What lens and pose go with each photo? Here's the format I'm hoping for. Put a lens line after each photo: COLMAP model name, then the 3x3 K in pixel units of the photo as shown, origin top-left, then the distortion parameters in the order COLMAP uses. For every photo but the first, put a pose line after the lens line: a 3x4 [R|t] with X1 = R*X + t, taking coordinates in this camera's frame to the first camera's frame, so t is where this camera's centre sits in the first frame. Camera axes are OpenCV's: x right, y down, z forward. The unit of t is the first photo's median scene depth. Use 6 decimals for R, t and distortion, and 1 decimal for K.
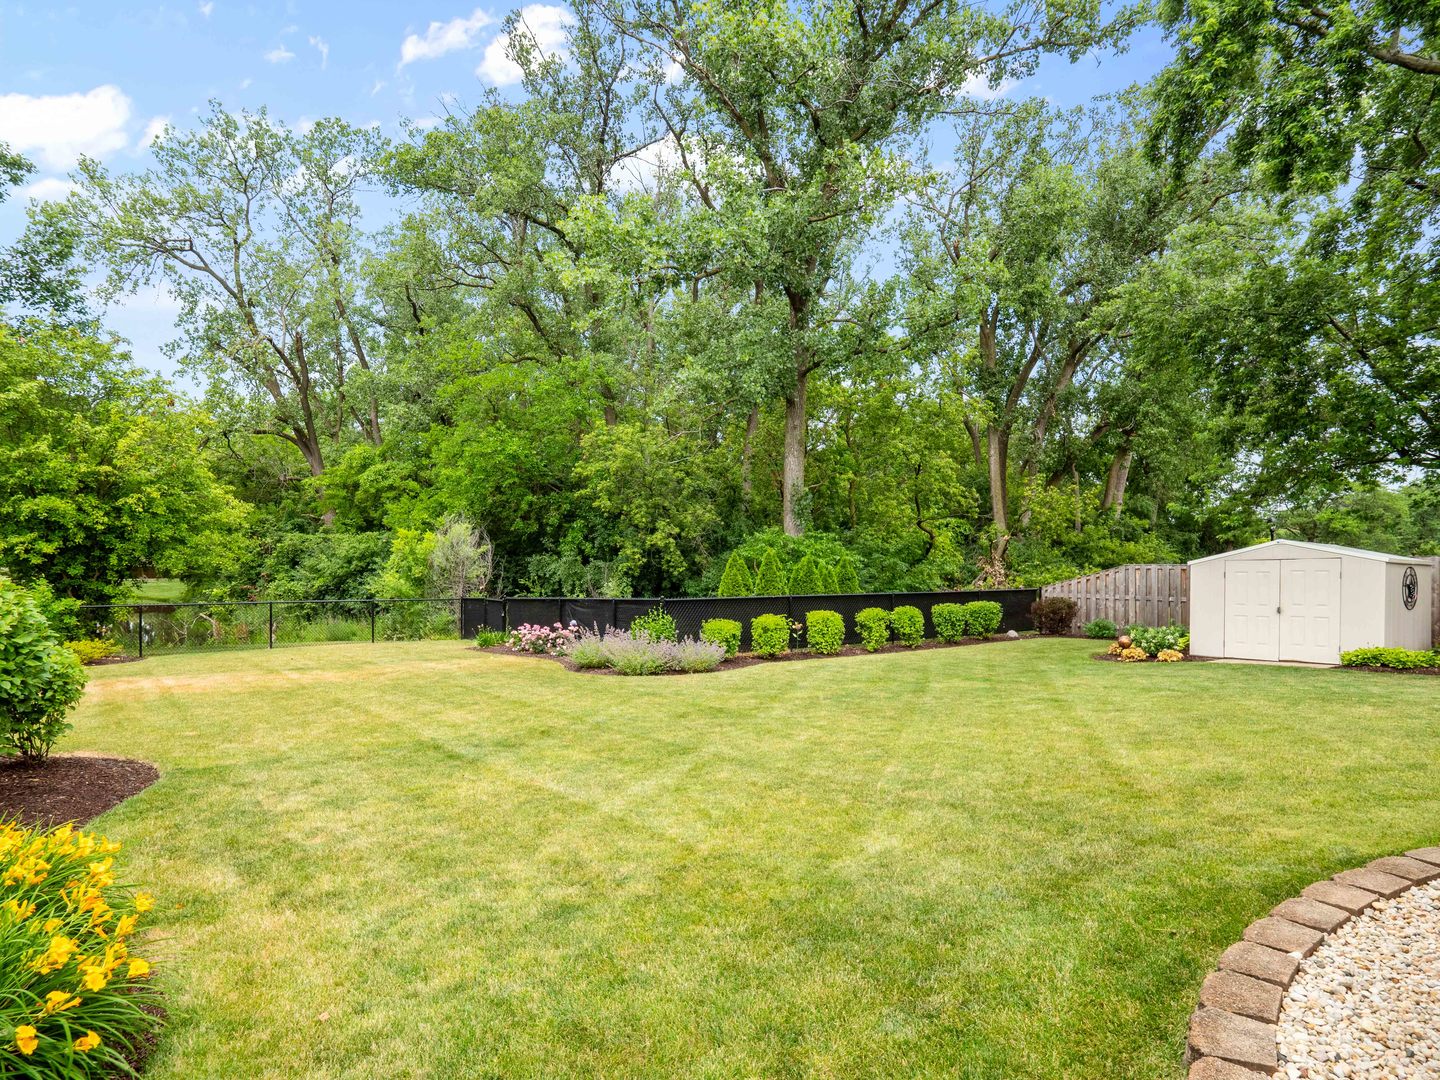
lens RADIAL K [[901.8, 0, 726.9], [0, 901.8, 542.1], [0, 0, 1]] dist [0.017445, -0.006815]
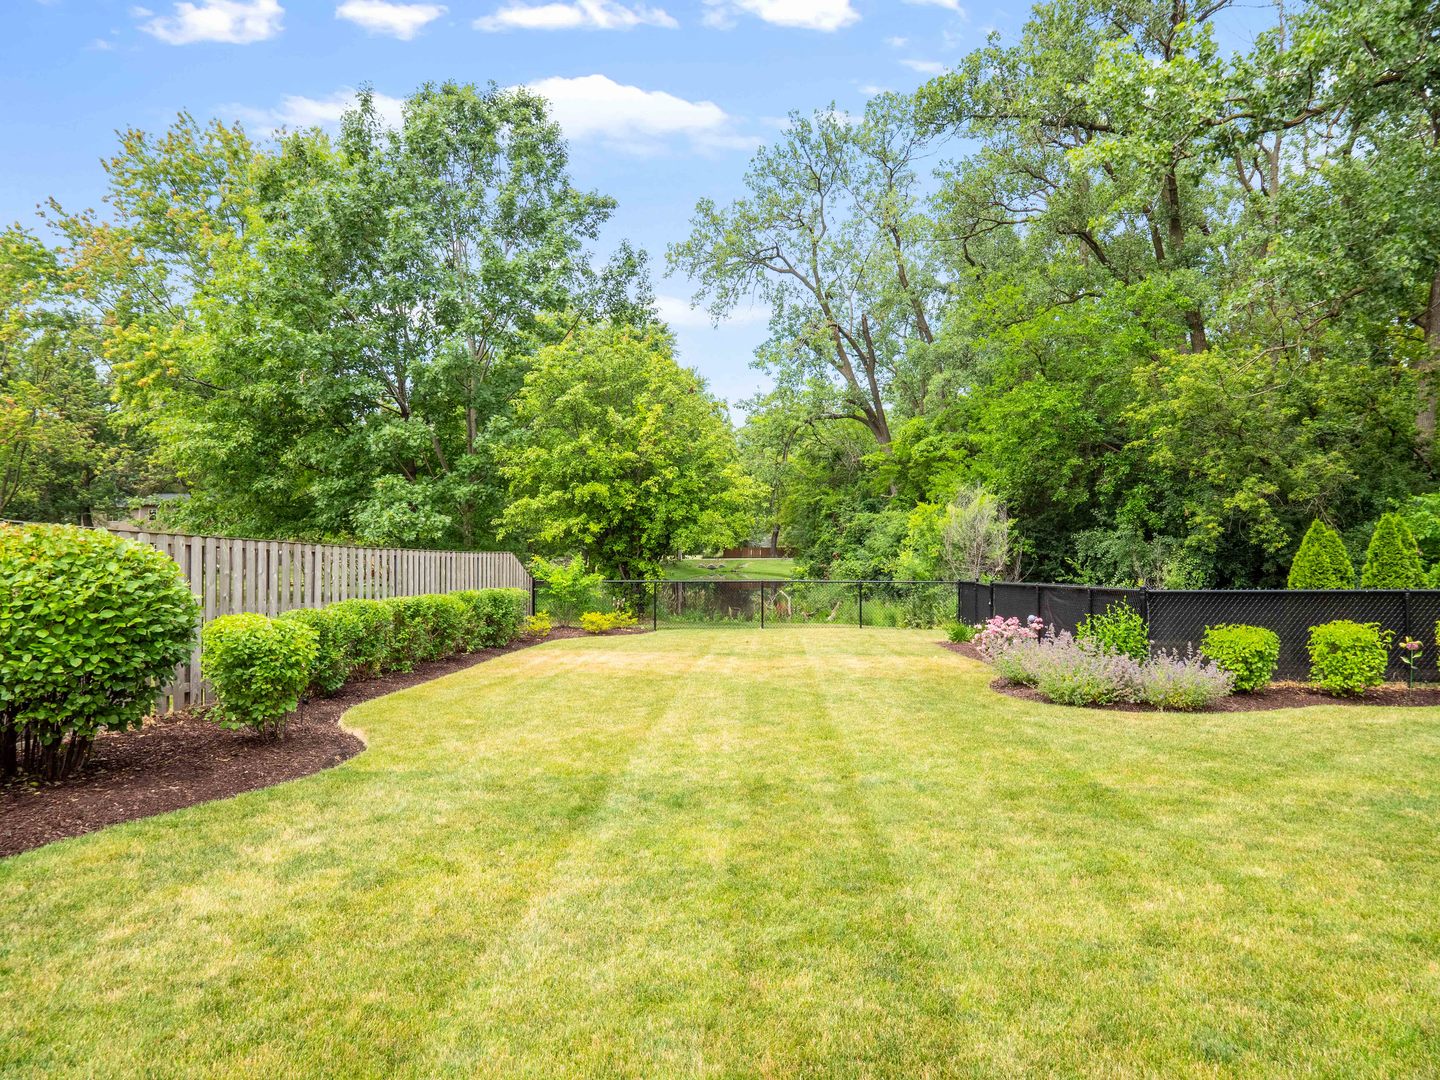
lens RADIAL K [[901.8, 0, 716.0], [0, 901.8, 515.8], [0, 0, 1]] dist [0.017445, -0.006815]
pose [[0.755414, -0.025537, -0.654750, 0.071811], [0.019662, 0.999674, -0.016304, 0.008220], [0.654952, -0.000557, 0.755670, 0.169013]]
